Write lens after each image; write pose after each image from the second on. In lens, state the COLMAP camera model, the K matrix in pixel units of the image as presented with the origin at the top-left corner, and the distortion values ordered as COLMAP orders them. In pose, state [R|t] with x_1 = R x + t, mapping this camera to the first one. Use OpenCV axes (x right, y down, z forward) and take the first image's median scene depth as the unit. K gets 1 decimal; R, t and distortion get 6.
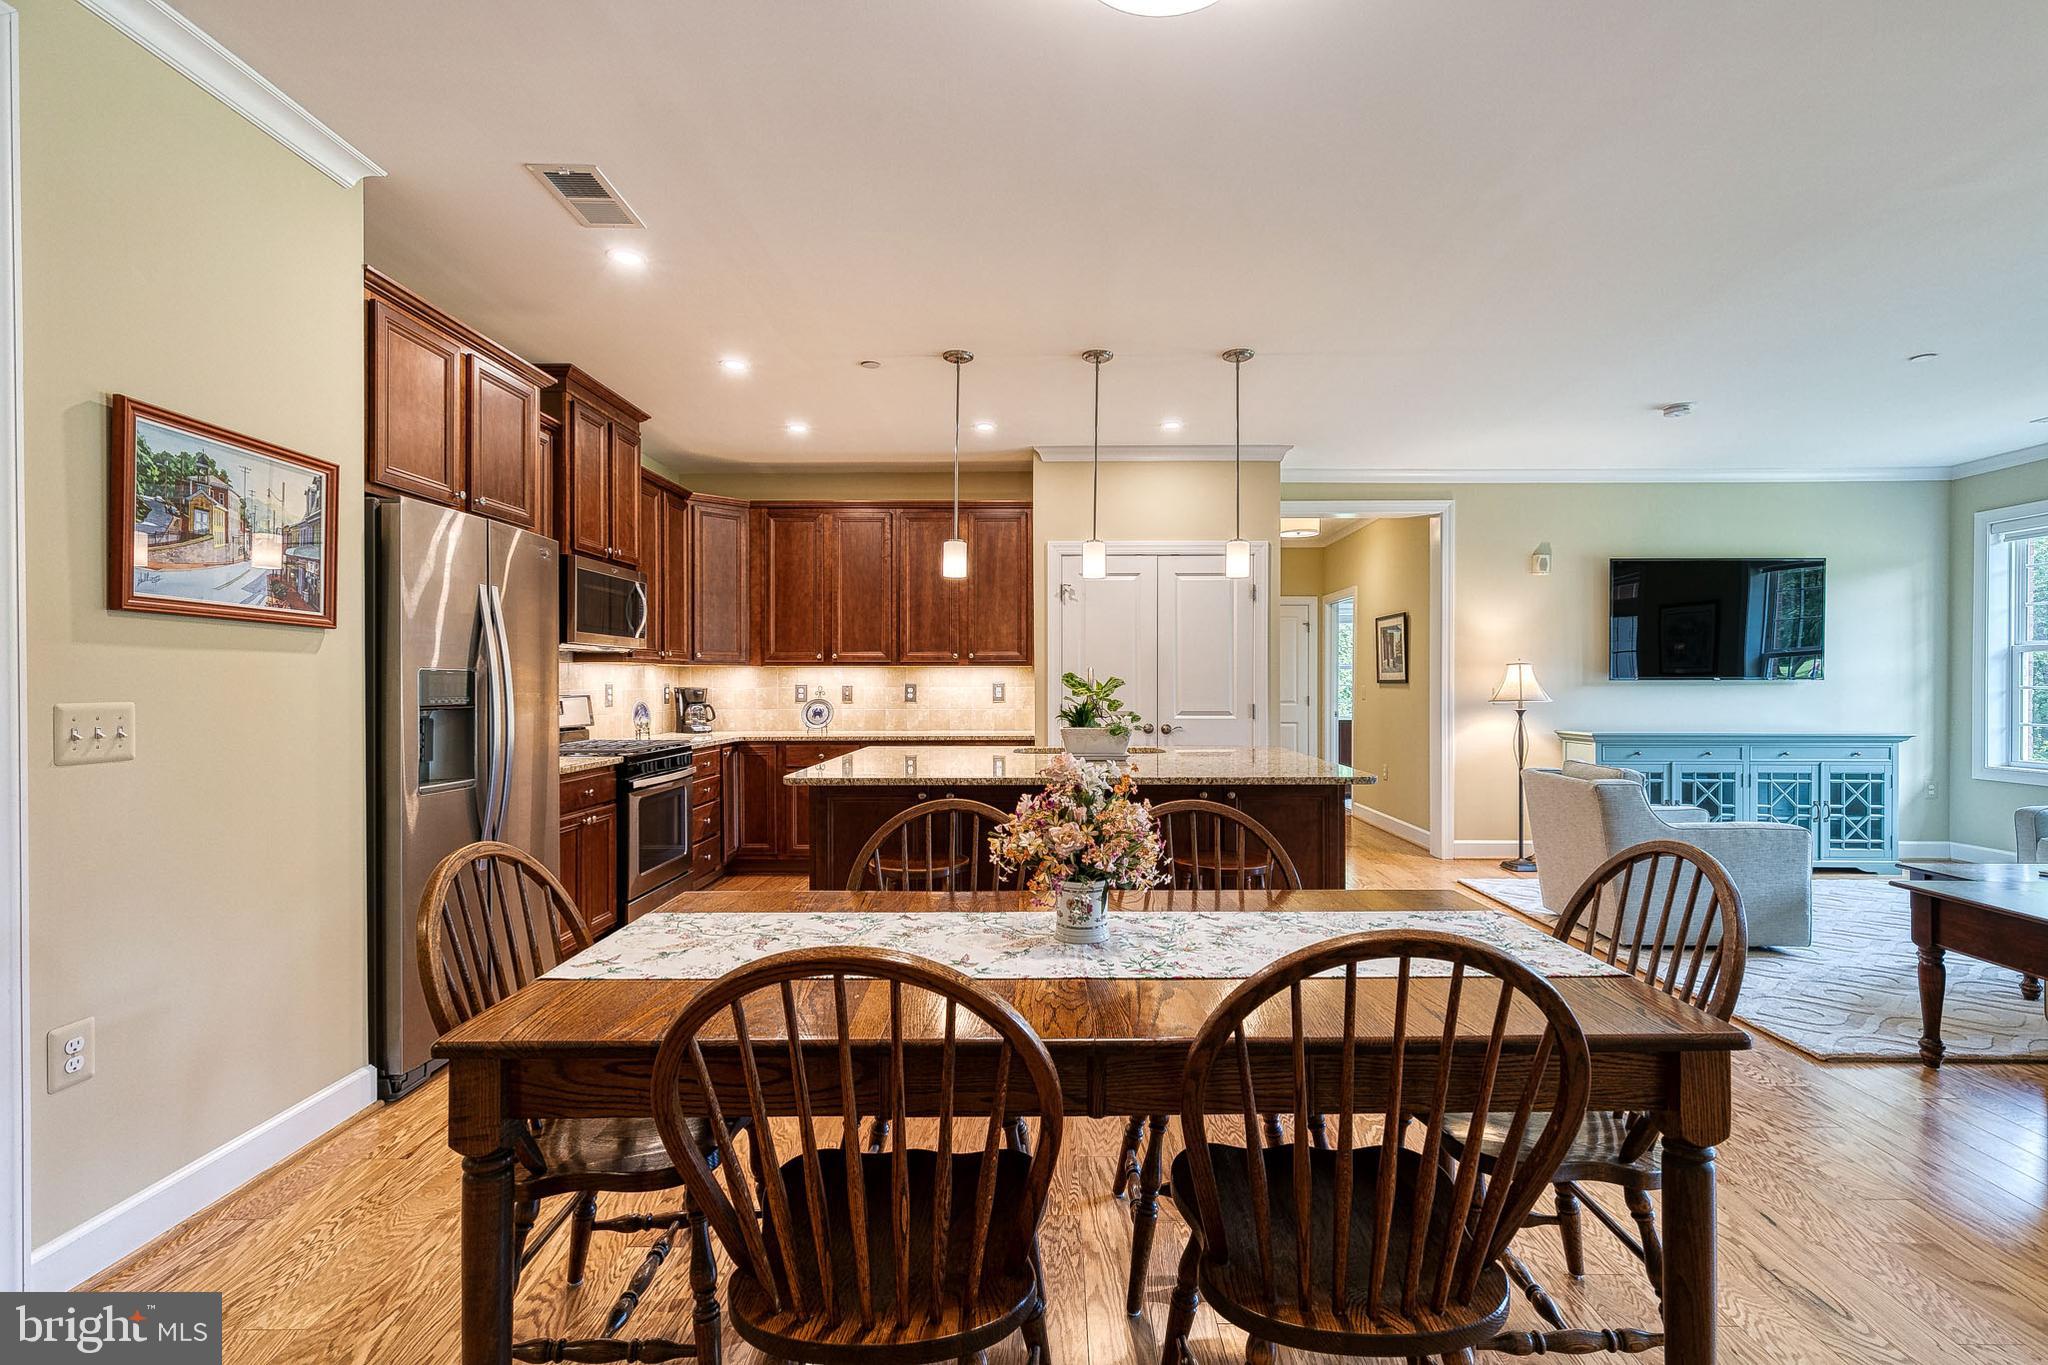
lens RADIAL K [[919.0, 0, 1042.5], [0, 919.0, 688.9], [0, 0, 1]] dist [0.007388, -0.000863]
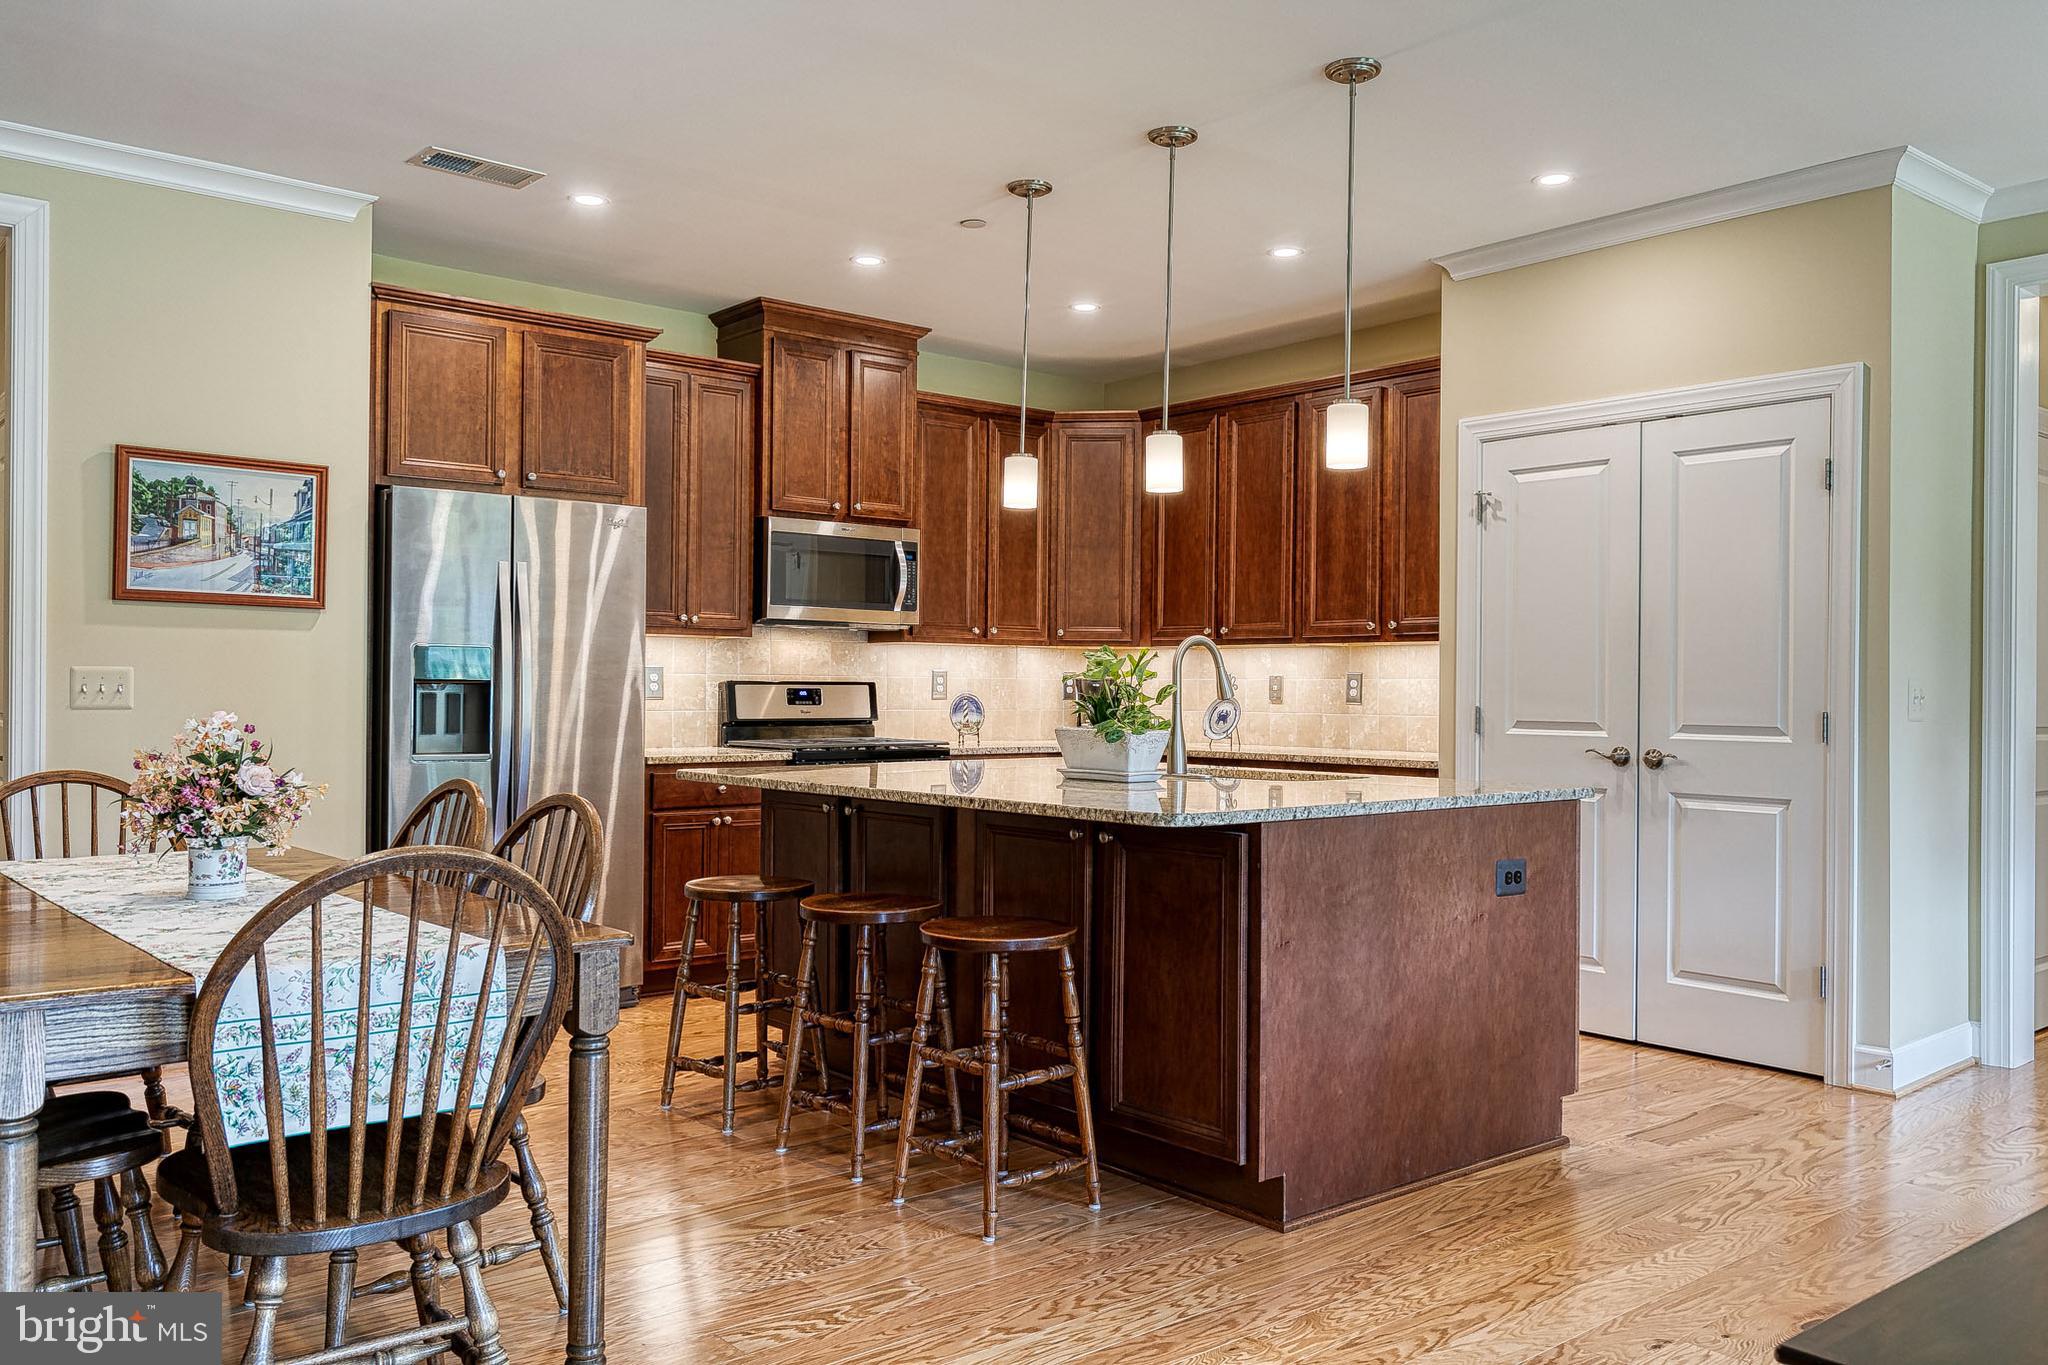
lens RADIAL K [[1594.2, 0, 1047.3], [0, 1594.2, 684.9], [0, 0, 1]] dist [-0.000668, 0.001962]
pose [[0.657975, 0.004012, -0.753029, 0.568488], [-0.013592, 0.999886, -0.006549, 0.012860], [0.752917, 0.014544, 0.657955, 0.159803]]
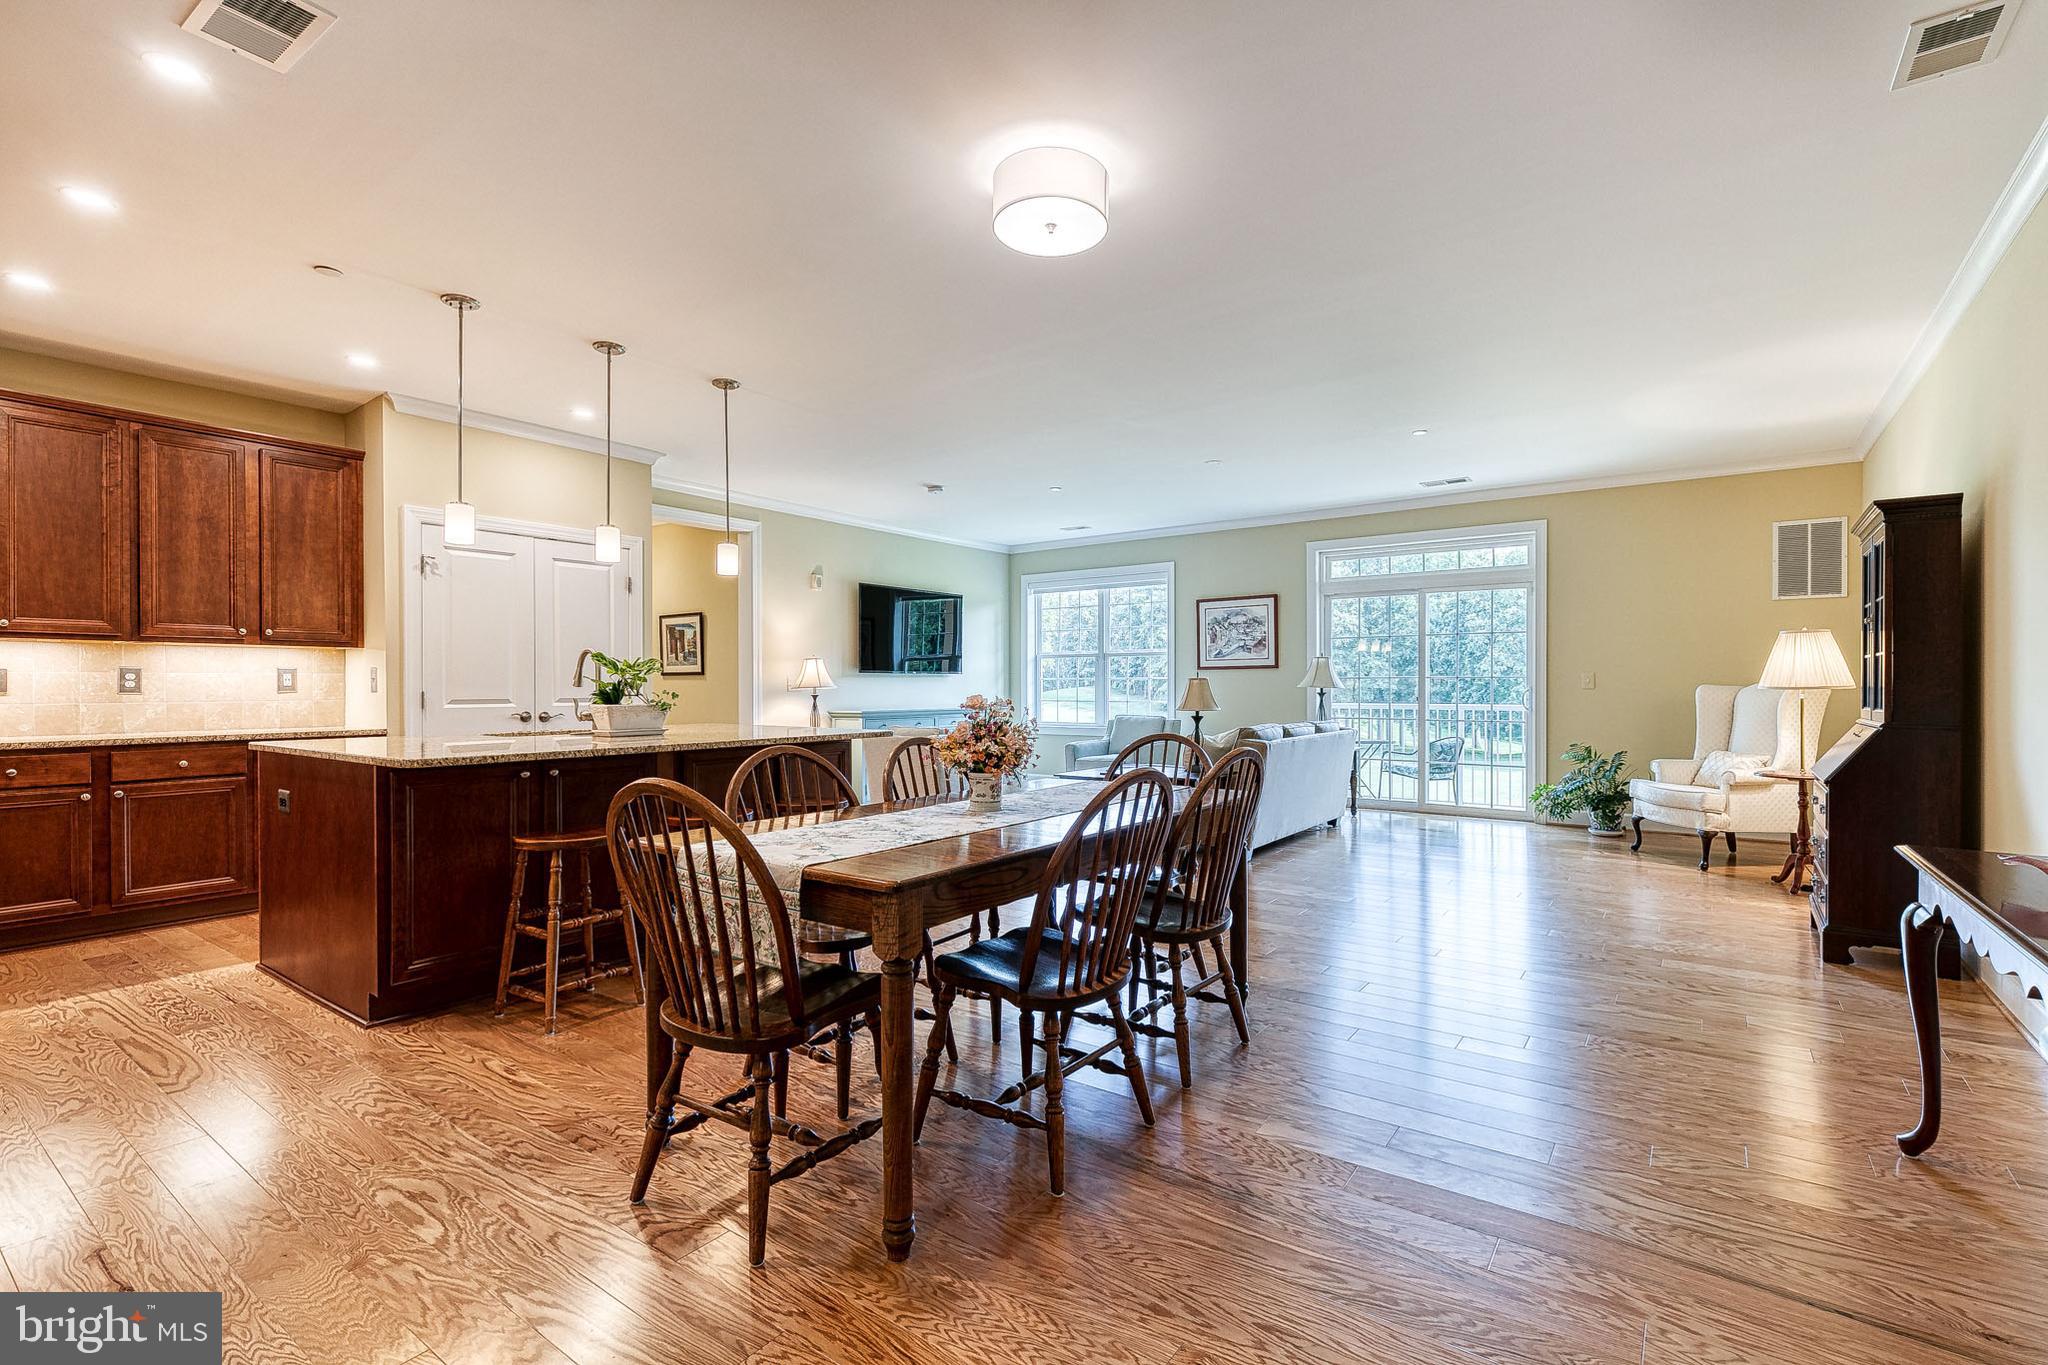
lens RADIAL K [[923.1, 0, 1042.6], [0, 923.1, 687.0], [0, 0, 1]] dist [0.012037, -0.001025]
pose [[0.578205, -0.001919, 0.815889, -0.354475], [0.007732, 0.999965, -0.003127, 0.019005], [-0.815855, 0.008117, 0.578200, -0.000079]]
